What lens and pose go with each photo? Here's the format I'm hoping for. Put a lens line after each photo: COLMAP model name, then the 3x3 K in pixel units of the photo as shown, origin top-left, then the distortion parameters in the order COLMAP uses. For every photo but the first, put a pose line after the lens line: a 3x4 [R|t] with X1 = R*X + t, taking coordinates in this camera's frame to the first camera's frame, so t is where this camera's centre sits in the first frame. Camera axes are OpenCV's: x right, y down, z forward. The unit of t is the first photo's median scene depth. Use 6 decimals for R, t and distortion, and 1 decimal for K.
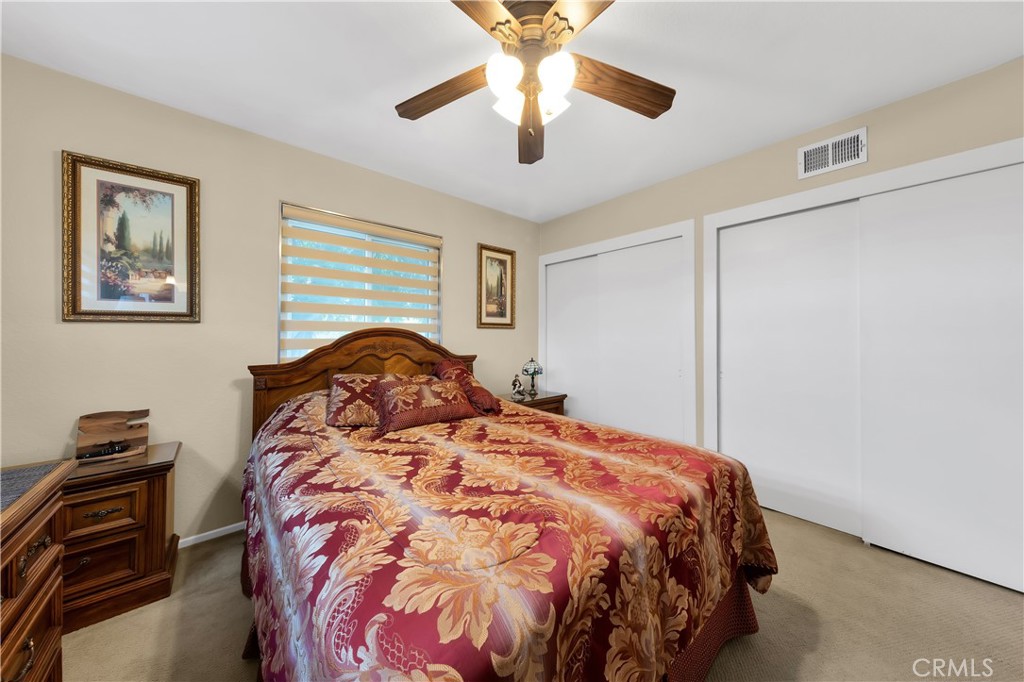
lens RADIAL K [[376.6, 0, 512.0], [0, 376.6, 341.0], [0, 0, 1]] dist [0.000412, -0.000001]
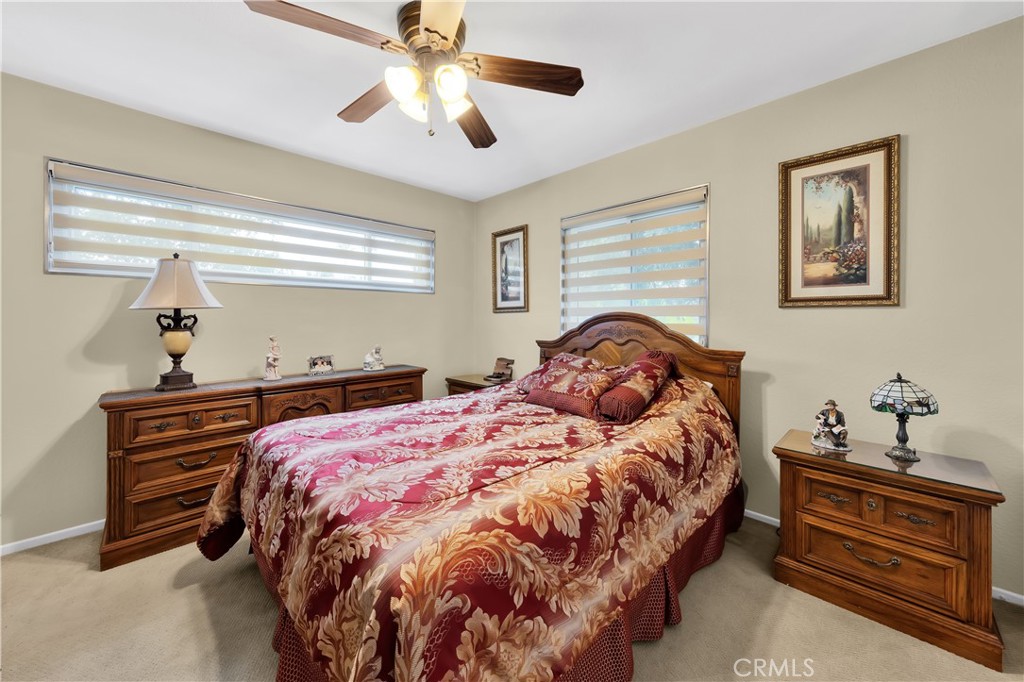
lens RADIAL K [[376.4, 0, 511.6], [0, 376.4, 318.7], [0, 0, 1]] dist [-0.012928, -0.000022]
pose [[0.006128, -0.001294, -0.999980, 0.584334], [-0.014464, 0.999894, -0.001383, -0.012345], [0.999877, 0.014473, 0.006108, 0.685981]]
